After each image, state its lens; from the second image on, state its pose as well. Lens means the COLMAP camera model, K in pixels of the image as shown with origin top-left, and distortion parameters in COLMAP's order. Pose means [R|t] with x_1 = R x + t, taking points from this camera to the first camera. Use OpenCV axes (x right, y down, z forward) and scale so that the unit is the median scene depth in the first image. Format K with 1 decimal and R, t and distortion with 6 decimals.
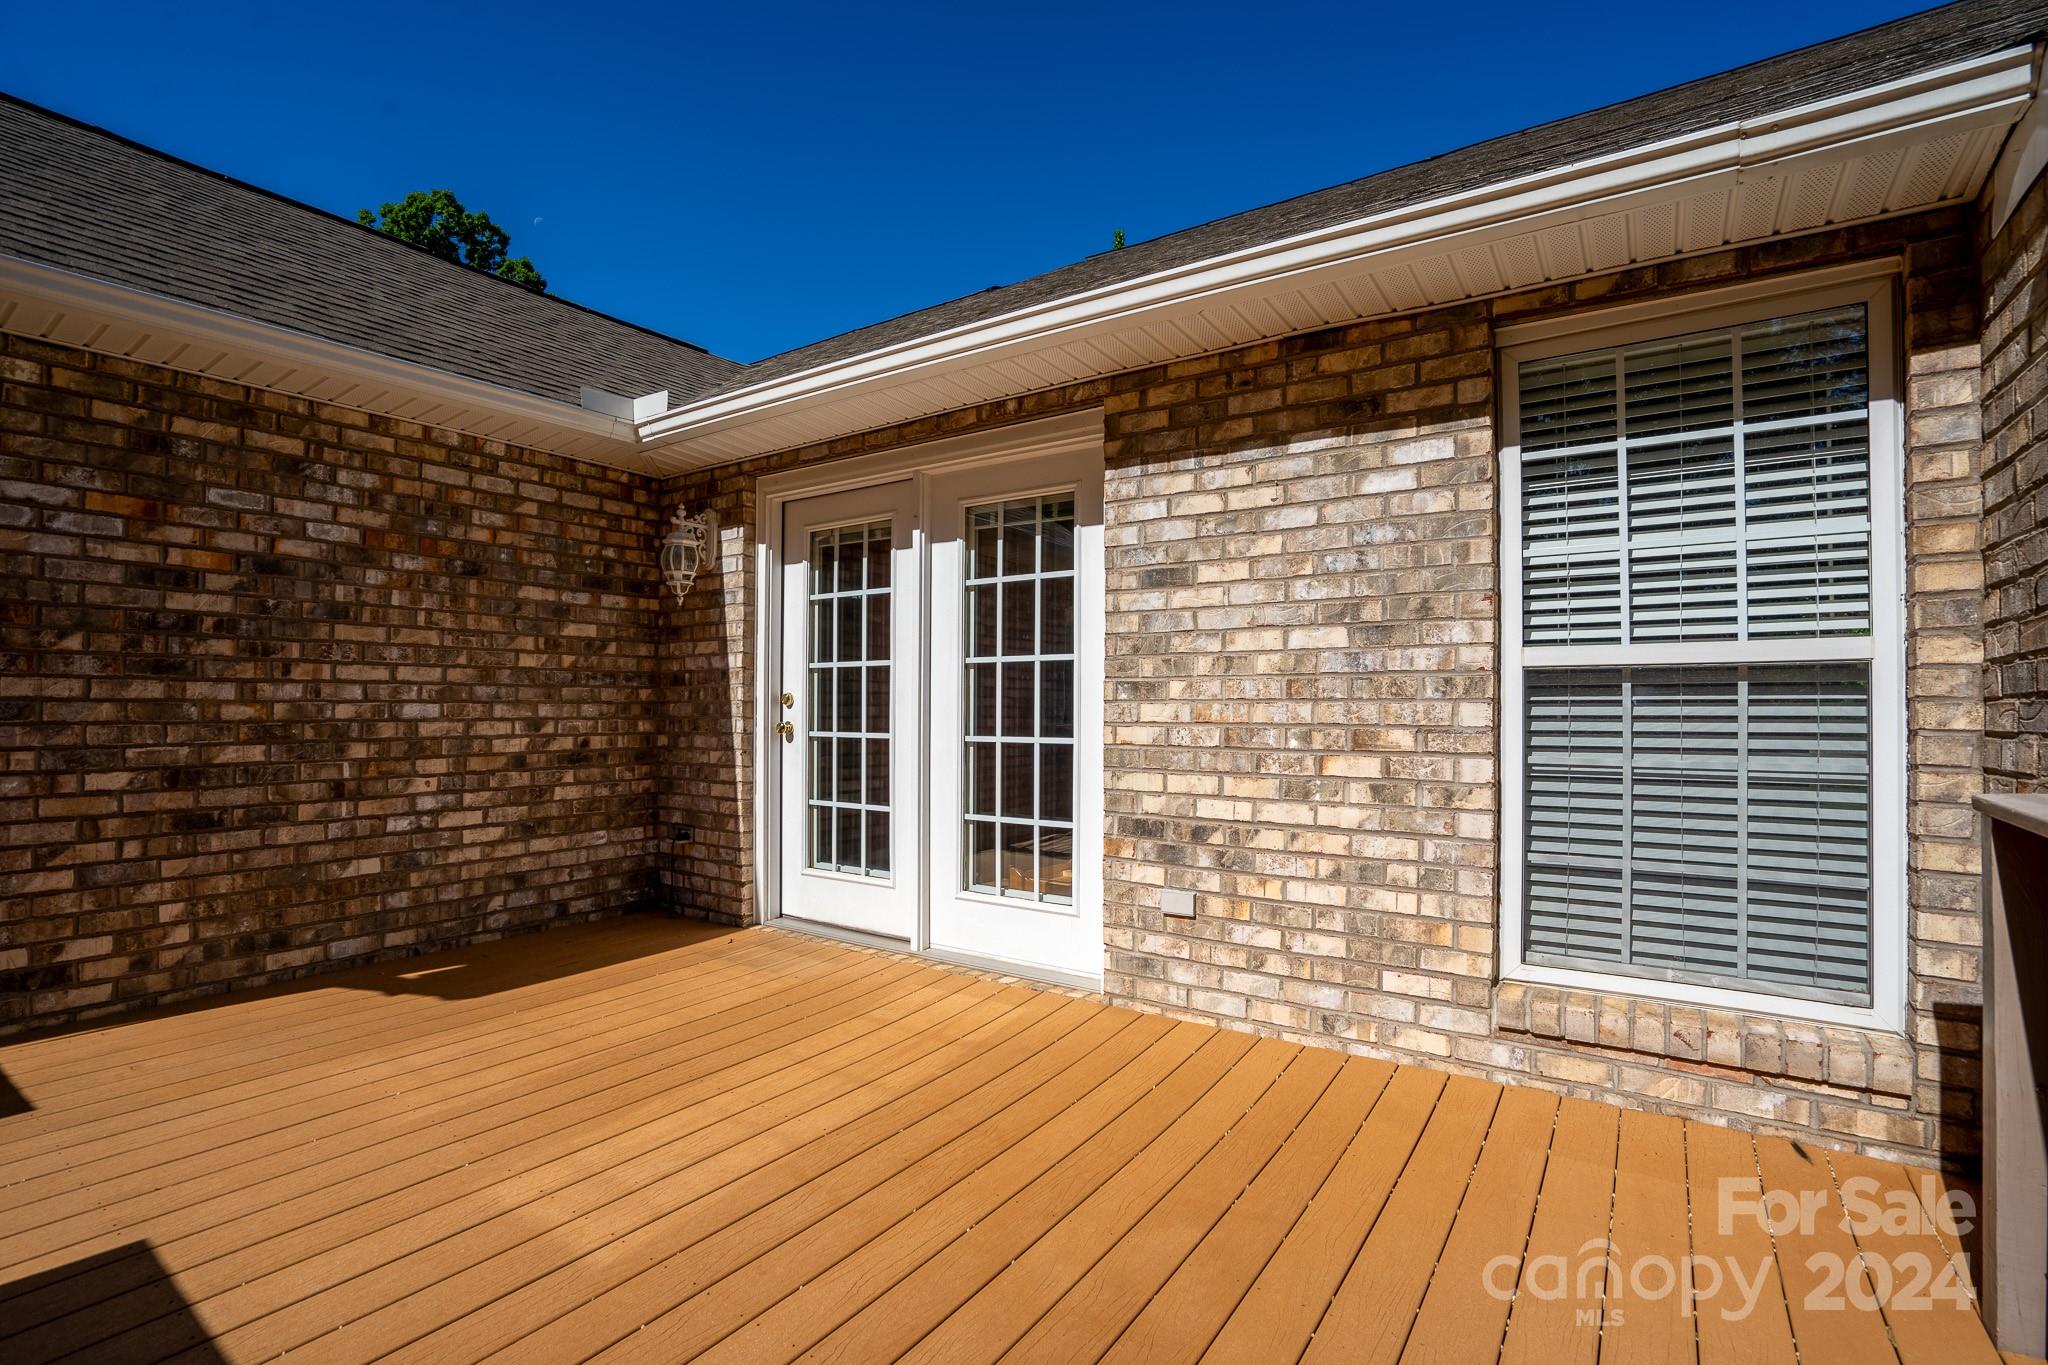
lens RADIAL K [[949.2, 0, 1018.0], [0, 949.2, 681.7], [0, 0, 1]] dist [-0.023464, 0.000834]
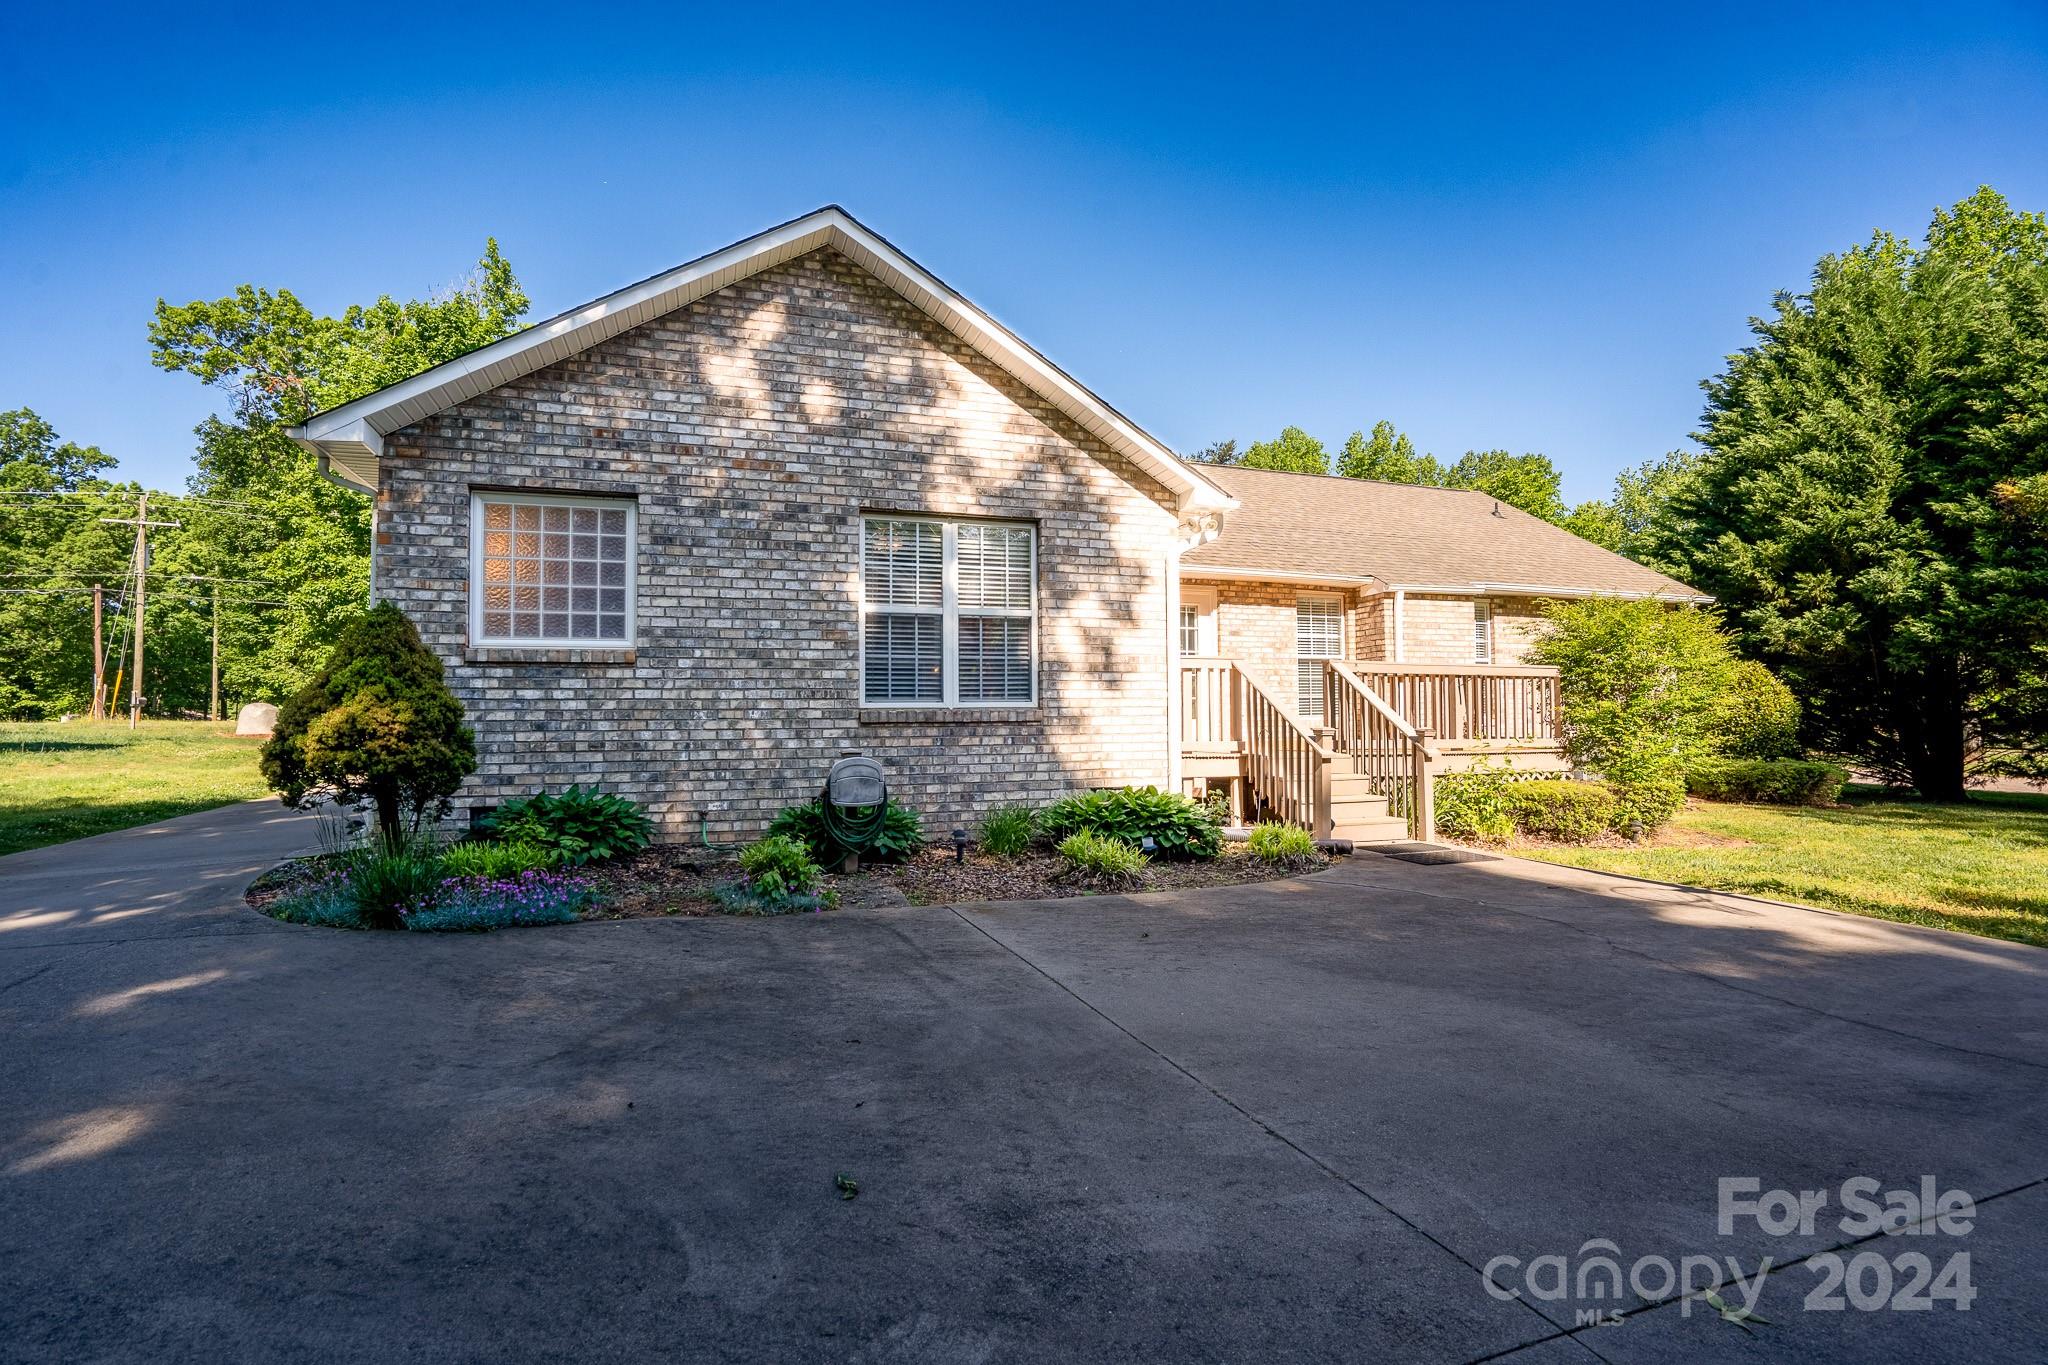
lens RADIAL K [[987.4, 0, 1034.7], [0, 987.4, 688.7], [0, 0, 1]] dist [-0.042877, 0.010122]
pose [[0.586205, 0.019829, 0.809920, -3.736911], [-0.010772, 0.999803, -0.016681, 0.204273], [-0.810091, 0.001054, 0.586303, -0.773837]]
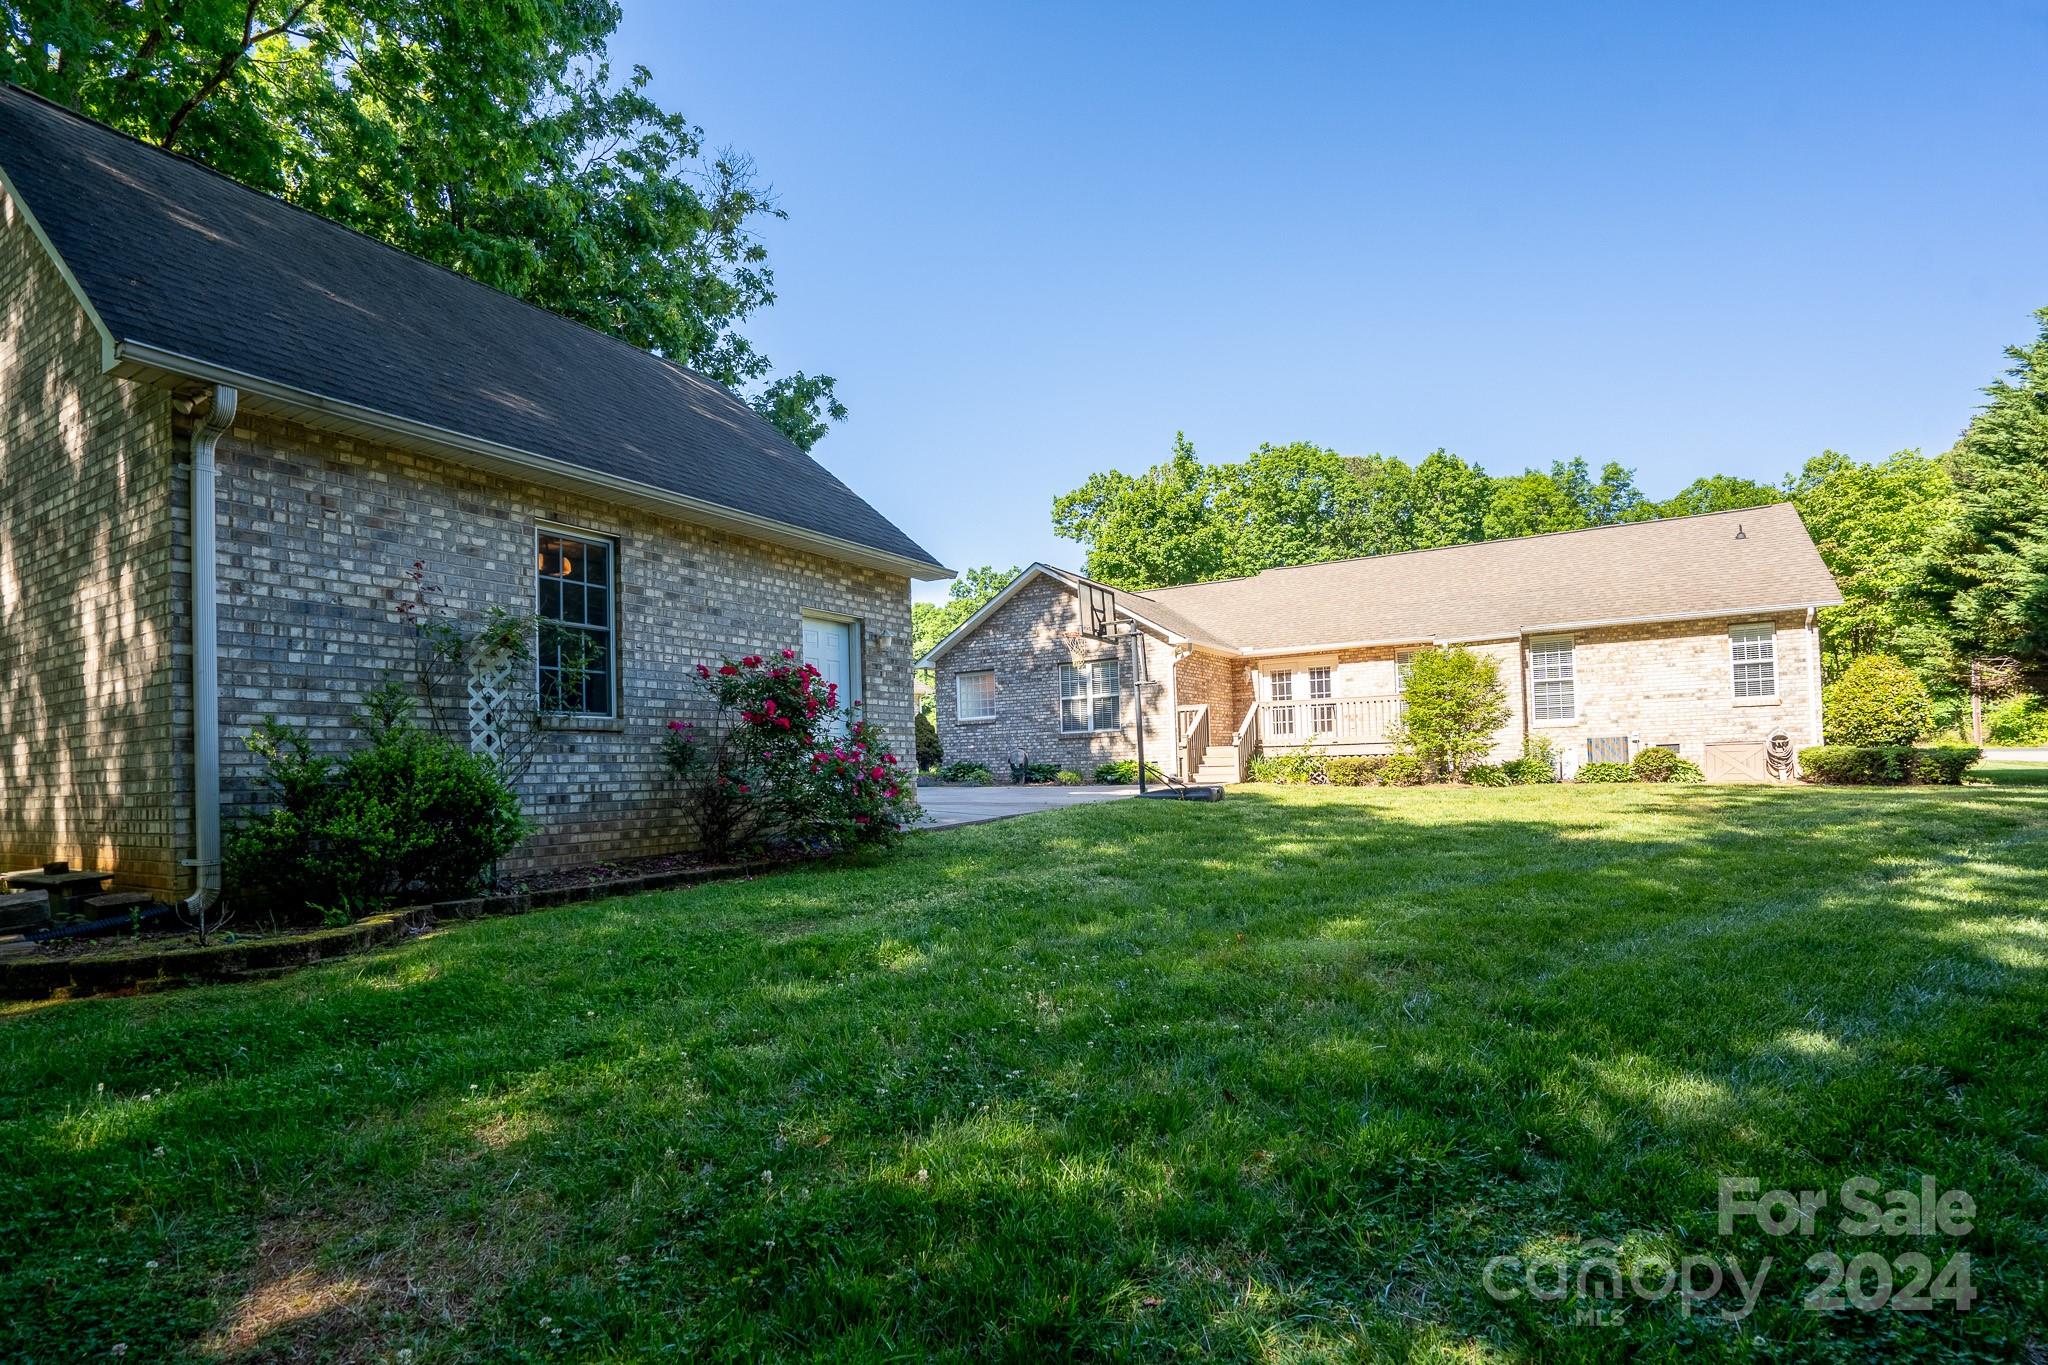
lens RADIAL K [[987.4, 0, 1005.2], [0, 987.4, 688.0], [0, 0, 1]] dist [-0.042877, 0.010122]
pose [[0.996274, -0.027350, 0.081791, -2.942271], [0.032554, 0.997483, -0.062989, 0.319340], [-0.079863, 0.065417, 0.994657, -5.936891]]
